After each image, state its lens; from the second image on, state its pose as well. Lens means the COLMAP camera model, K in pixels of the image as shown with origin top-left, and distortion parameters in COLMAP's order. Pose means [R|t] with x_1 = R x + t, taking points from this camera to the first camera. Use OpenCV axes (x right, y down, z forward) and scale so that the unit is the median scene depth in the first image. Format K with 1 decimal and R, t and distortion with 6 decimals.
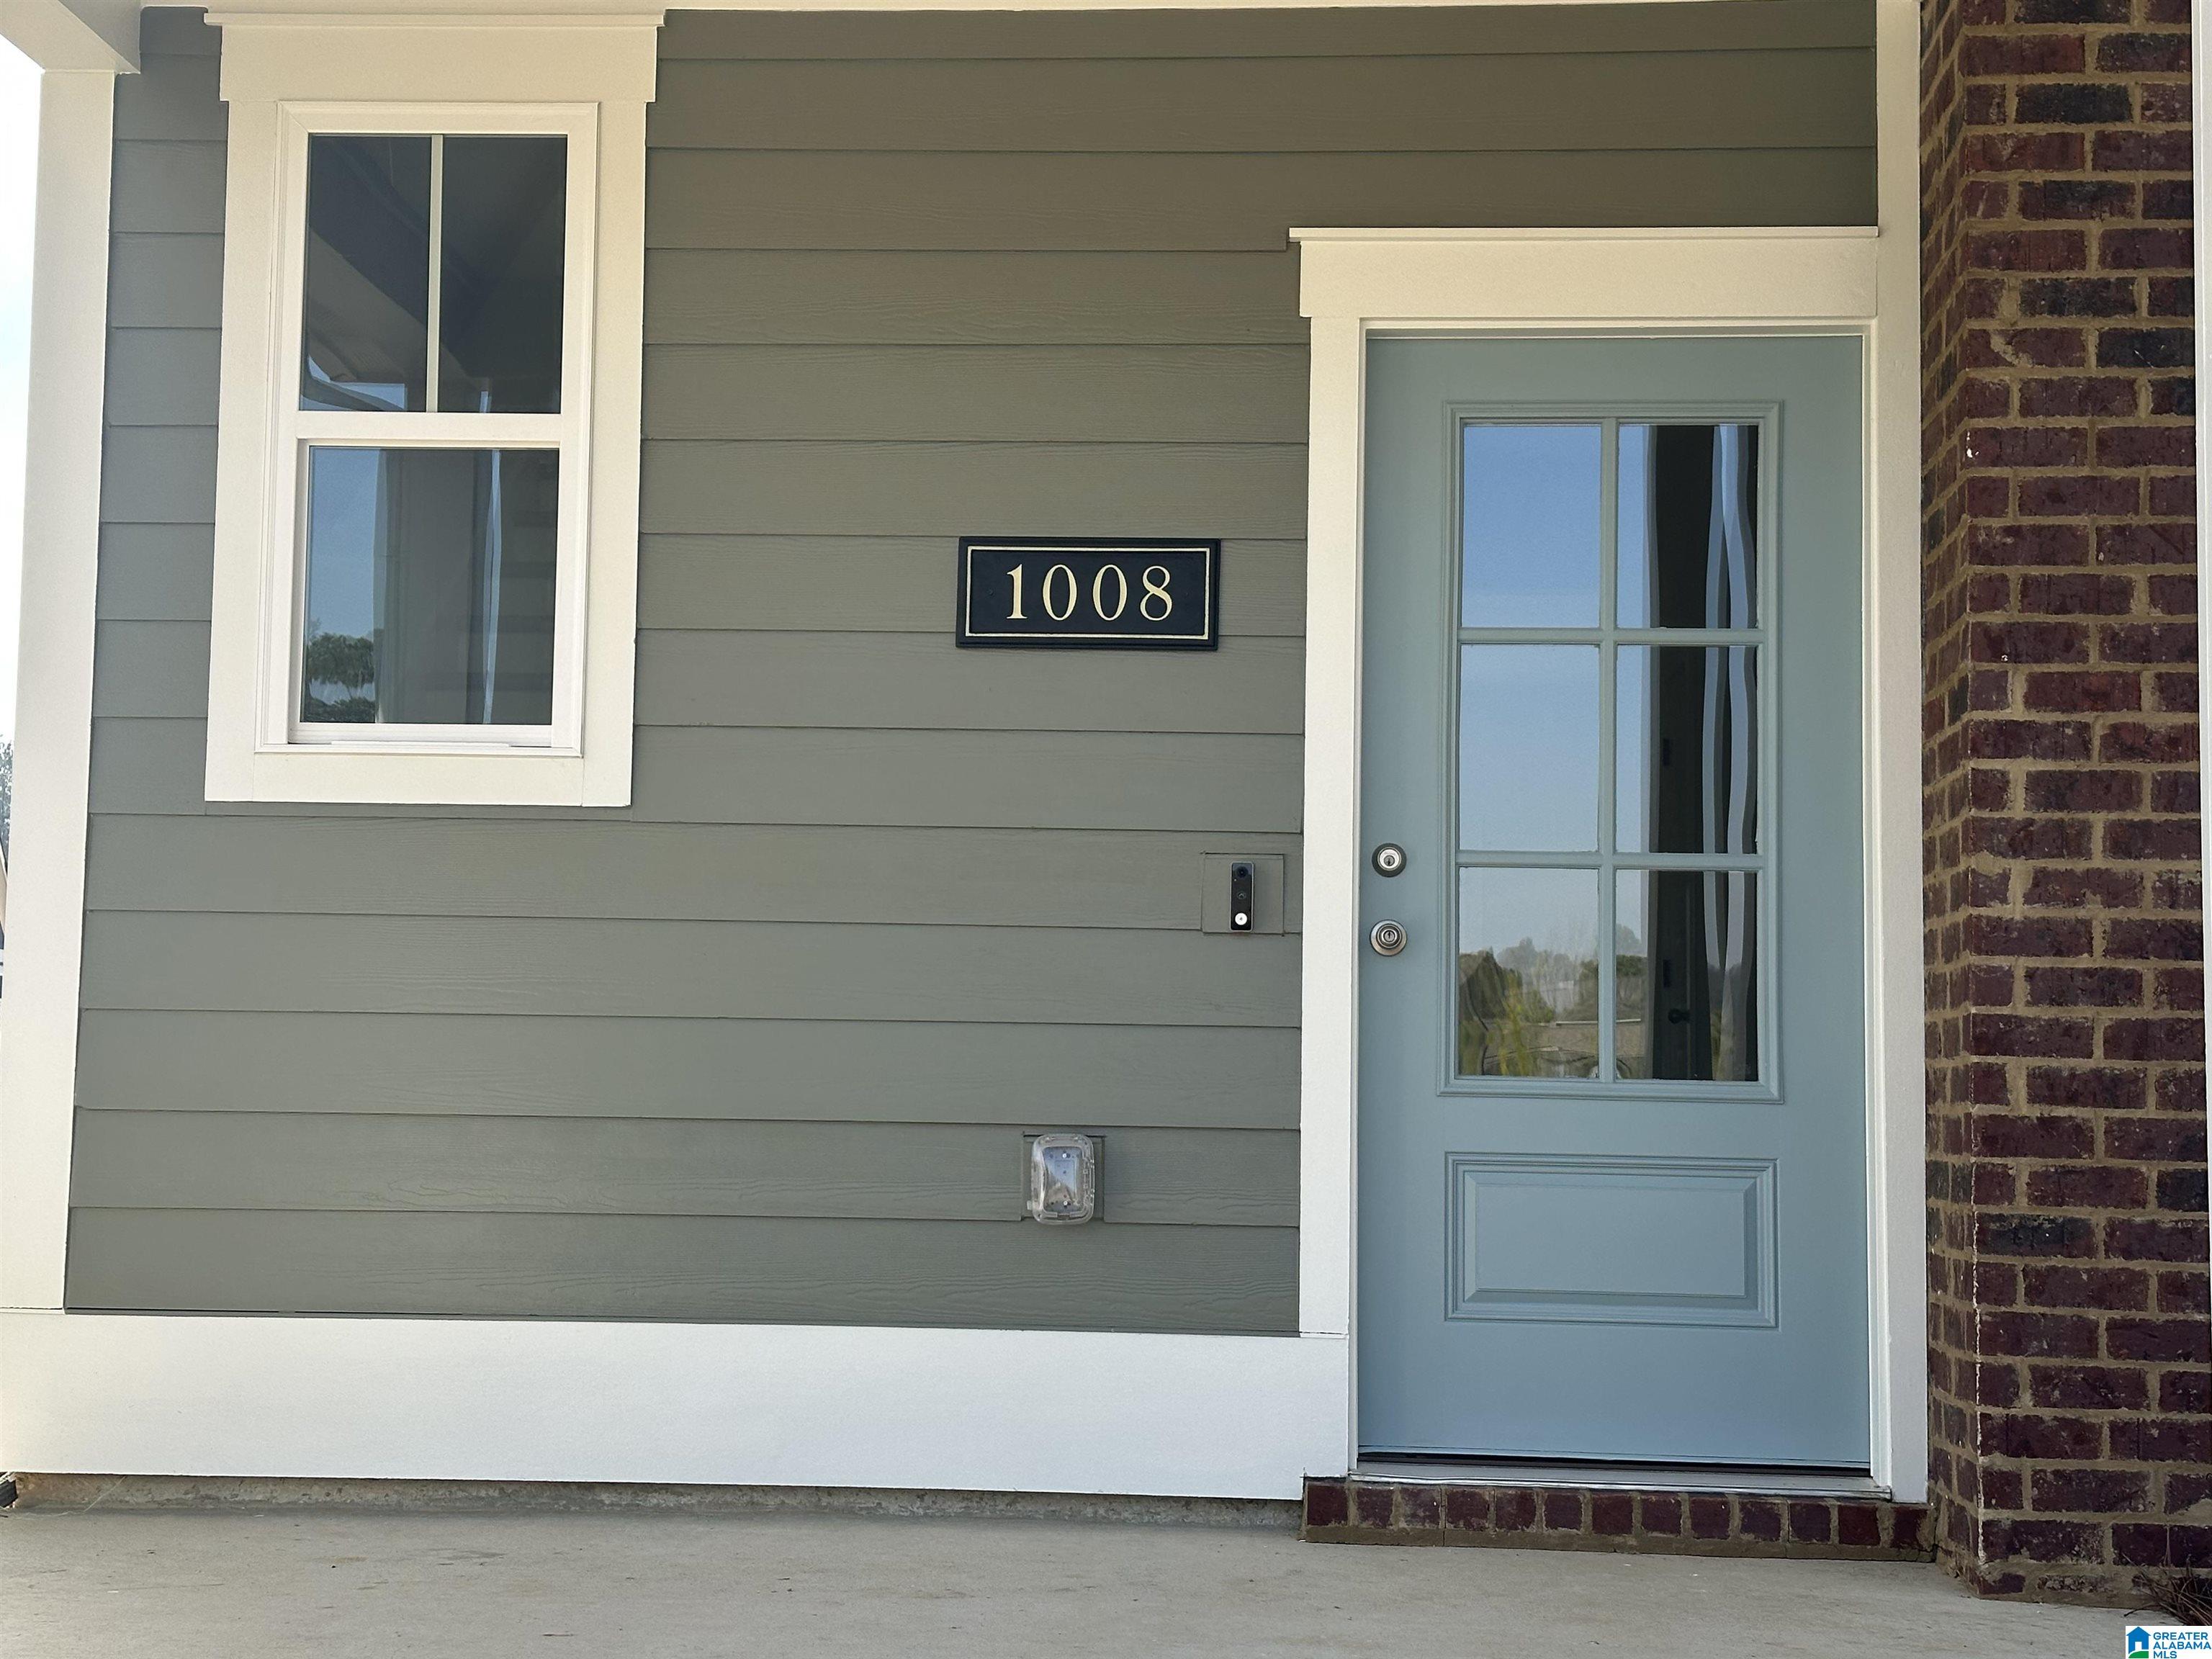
lens RADIAL K [[3144.3, 0, 1106.0], [0, 3144.3, 829.5], [0, 0, 1]] dist [0.163723, -0.108823]
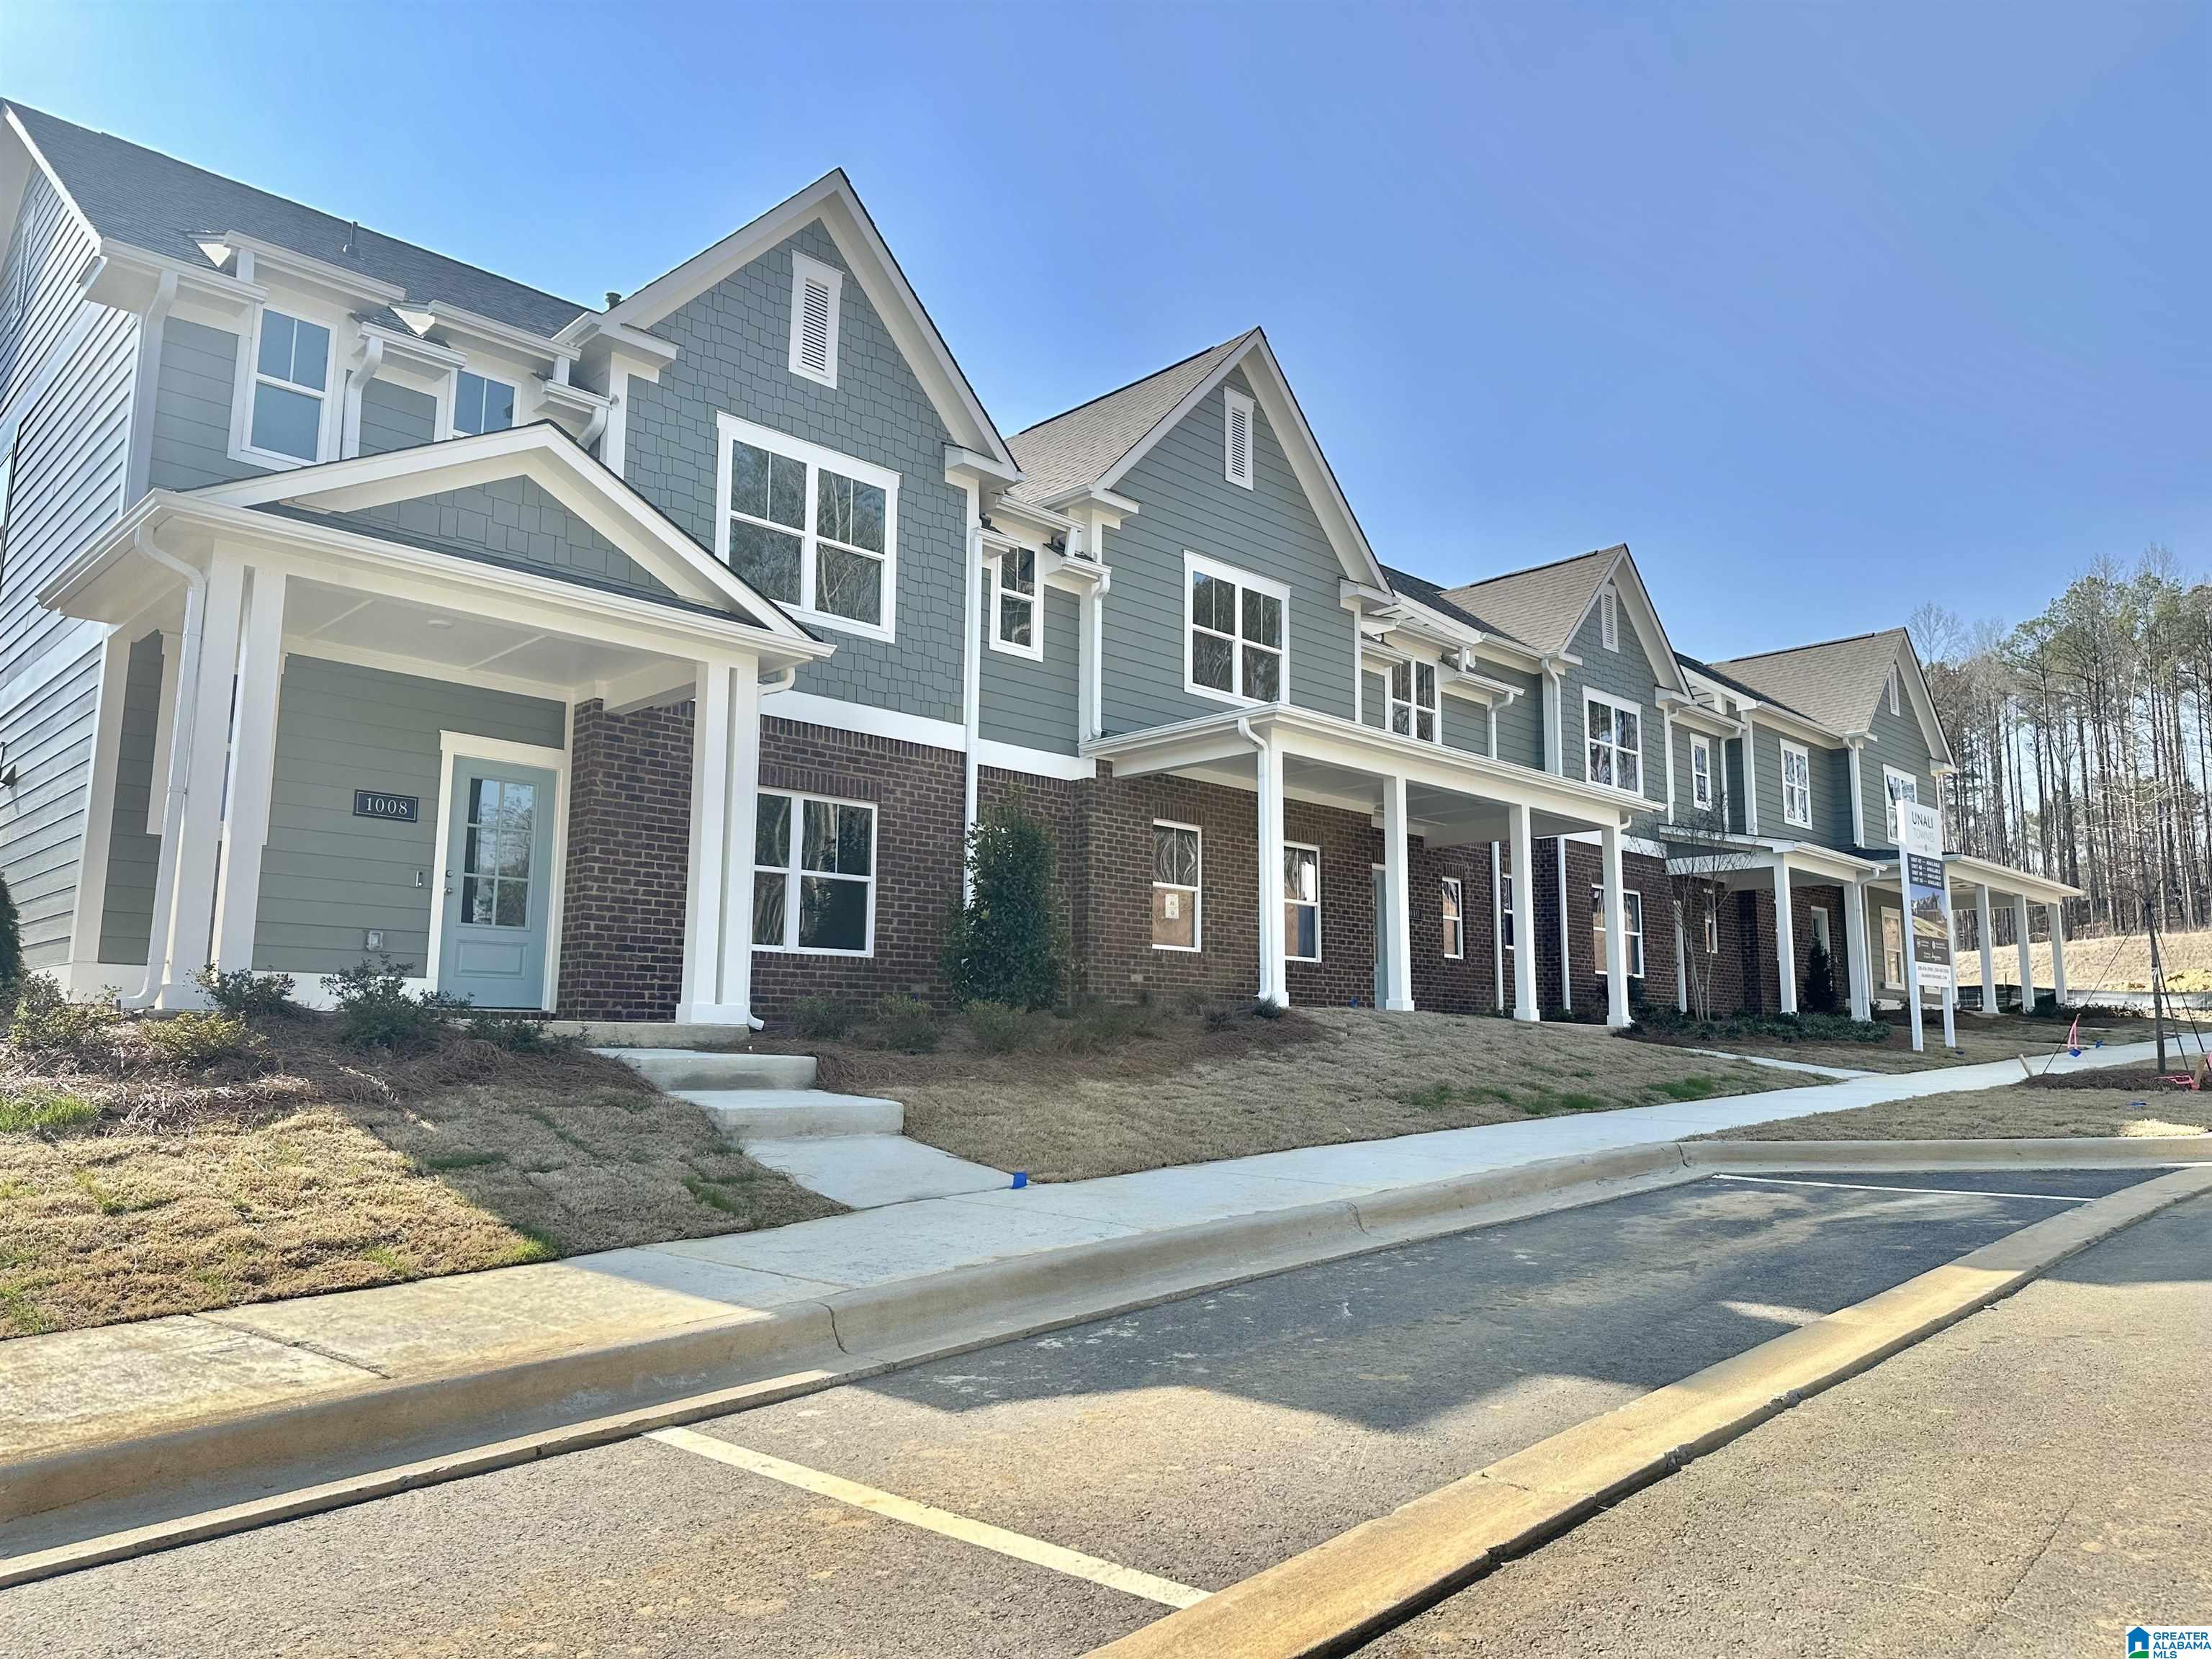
lens RADIAL K [[1520.2, 0, 1106.0], [0, 1520.2, 829.5], [0, 0, 1]] dist [0.113166, -0.001225]
pose [[0.654719, 0.103547, 0.748746, -0.986464], [-0.067276, 0.994624, -0.078722, 0.060256], [-0.752872, 0.001168, 0.658166, -1.187509]]
